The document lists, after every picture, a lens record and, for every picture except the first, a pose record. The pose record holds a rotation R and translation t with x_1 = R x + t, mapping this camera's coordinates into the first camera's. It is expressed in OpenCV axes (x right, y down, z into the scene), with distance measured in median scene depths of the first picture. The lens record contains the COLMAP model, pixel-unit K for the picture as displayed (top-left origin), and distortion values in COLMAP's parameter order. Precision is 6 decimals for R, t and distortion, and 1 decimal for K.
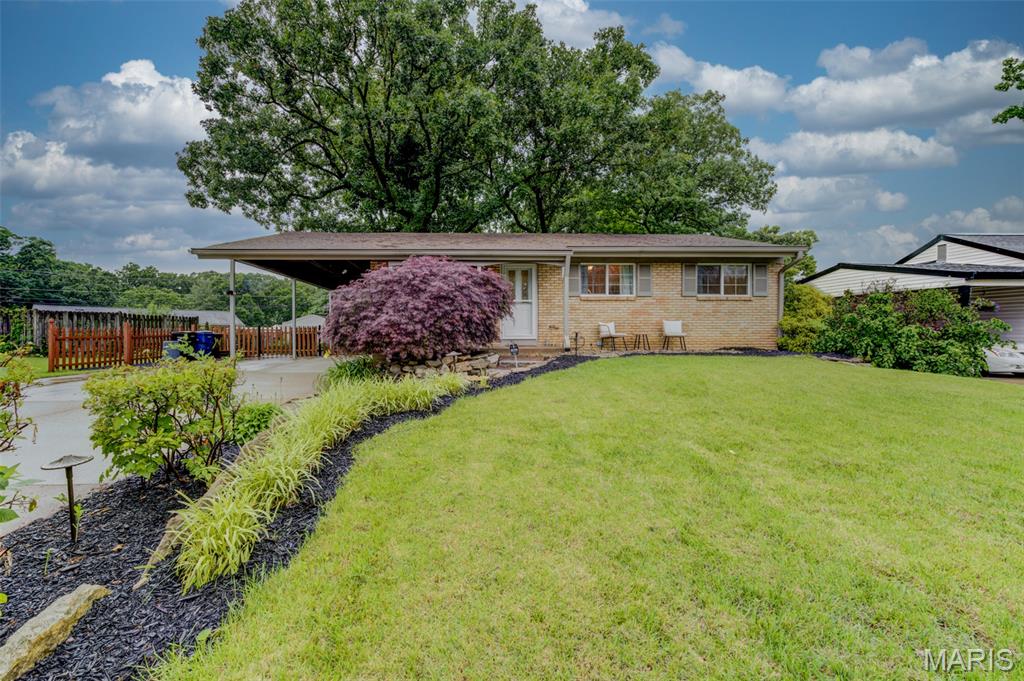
lens RADIAL K [[412.0, 0, 513.5], [0, 412.0, 339.3], [0, 0, 1]] dist [0.000504, 0.000127]
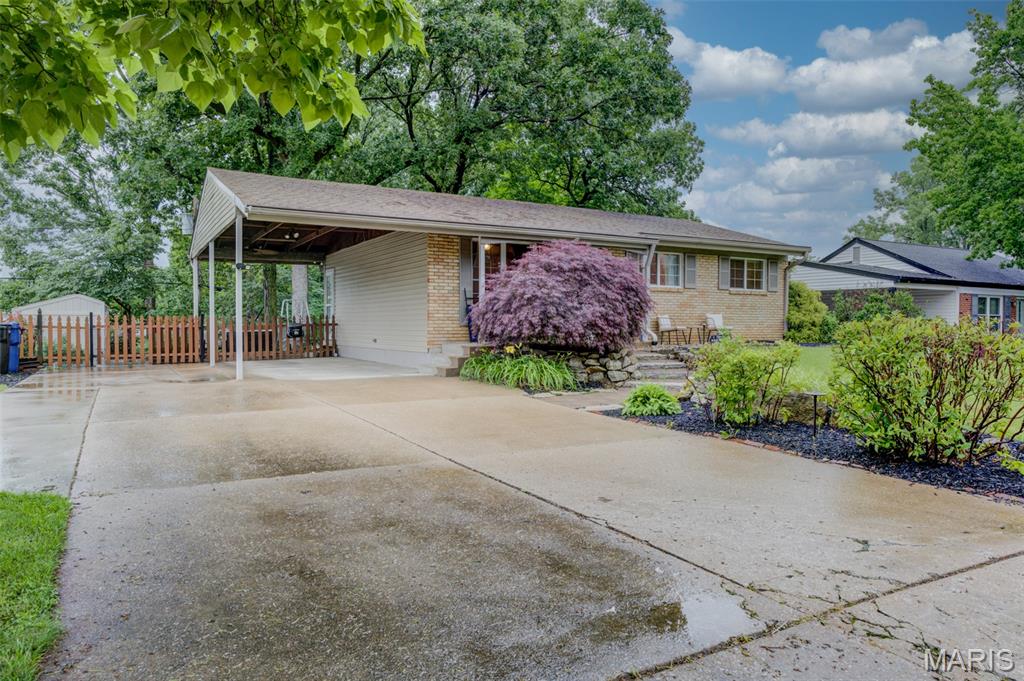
lens RADIAL K [[690.8, 0, 535.6], [0, 690.8, 337.6], [0, 0, 1]] dist [-0.001518, 0.002549]
pose [[0.874174, -0.004722, 0.485590, -0.767889], [0.012231, 0.999850, -0.012296, 0.025409], [-0.485459, 0.016688, 0.874100, -0.224447]]
